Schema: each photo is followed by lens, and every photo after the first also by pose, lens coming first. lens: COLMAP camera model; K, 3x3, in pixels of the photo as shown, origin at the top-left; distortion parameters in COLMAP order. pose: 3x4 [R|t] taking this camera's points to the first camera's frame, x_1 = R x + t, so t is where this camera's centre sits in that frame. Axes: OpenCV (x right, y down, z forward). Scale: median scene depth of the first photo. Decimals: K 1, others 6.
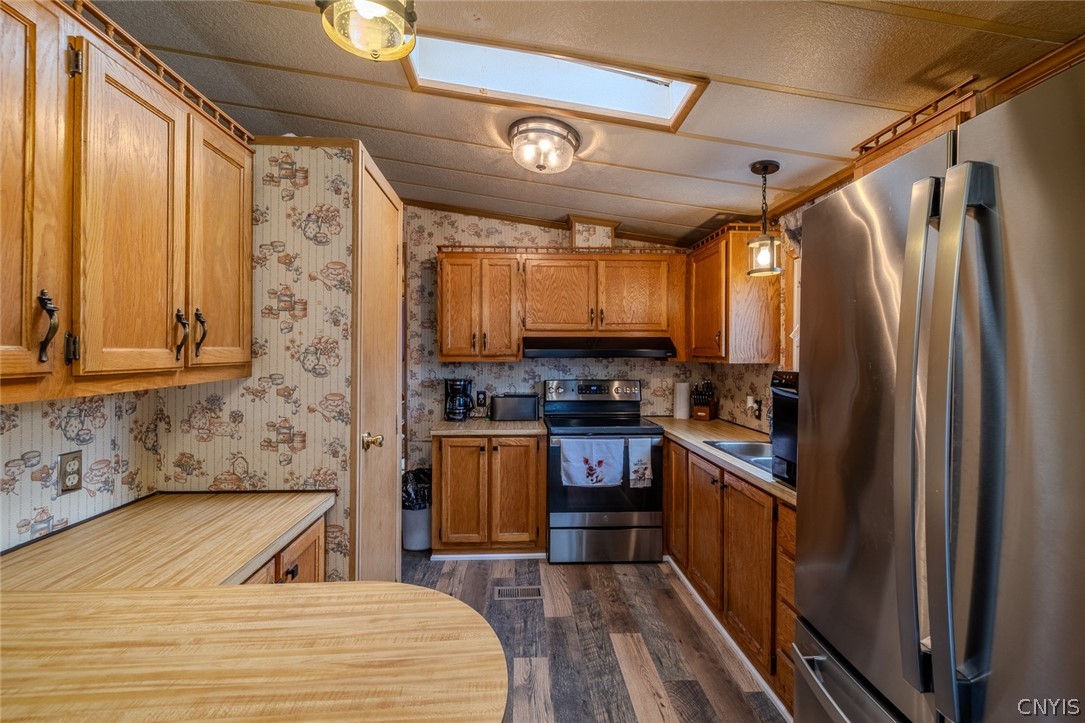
lens RADIAL K [[461.8, 0, 536.2], [0, 461.8, 353.4], [0, 0, 1]] dist [0.000039, 0.000033]
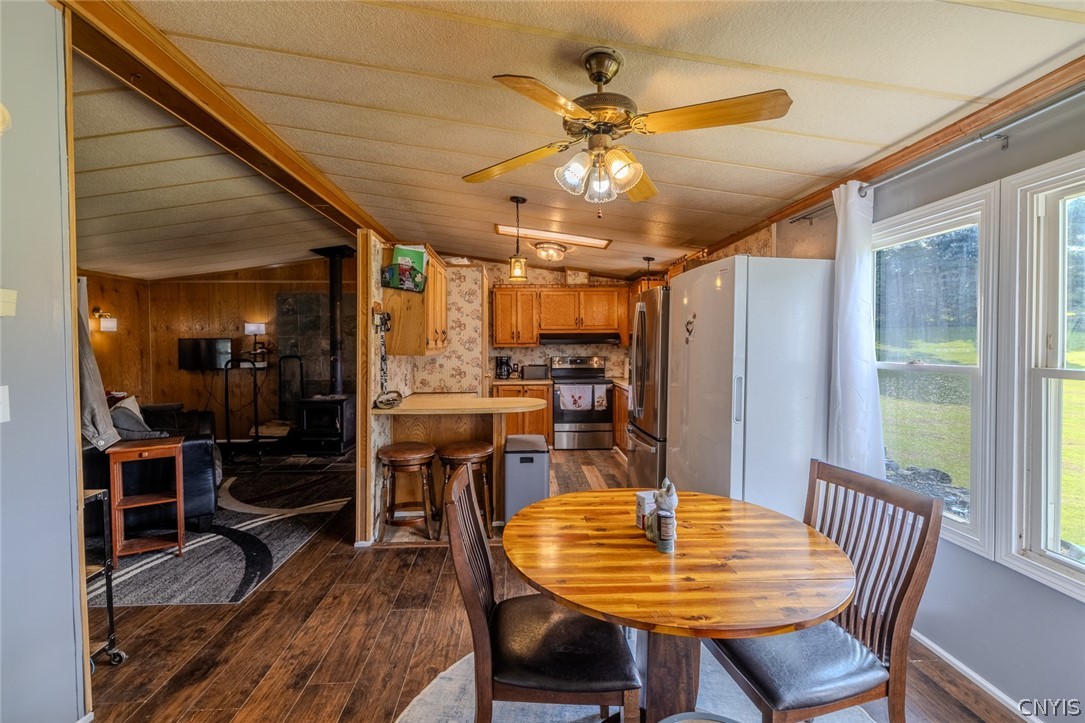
lens RADIAL K [[461.8, 0, 536.2], [0, 461.8, 353.4], [0, 0, 1]] dist [0.000039, 0.000033]
pose [[0.999925, -0.006953, -0.010092, -0.024262], [0.007205, 0.999658, 0.025132, -0.001299], [0.009914, -0.025203, 0.999633, -0.876581]]
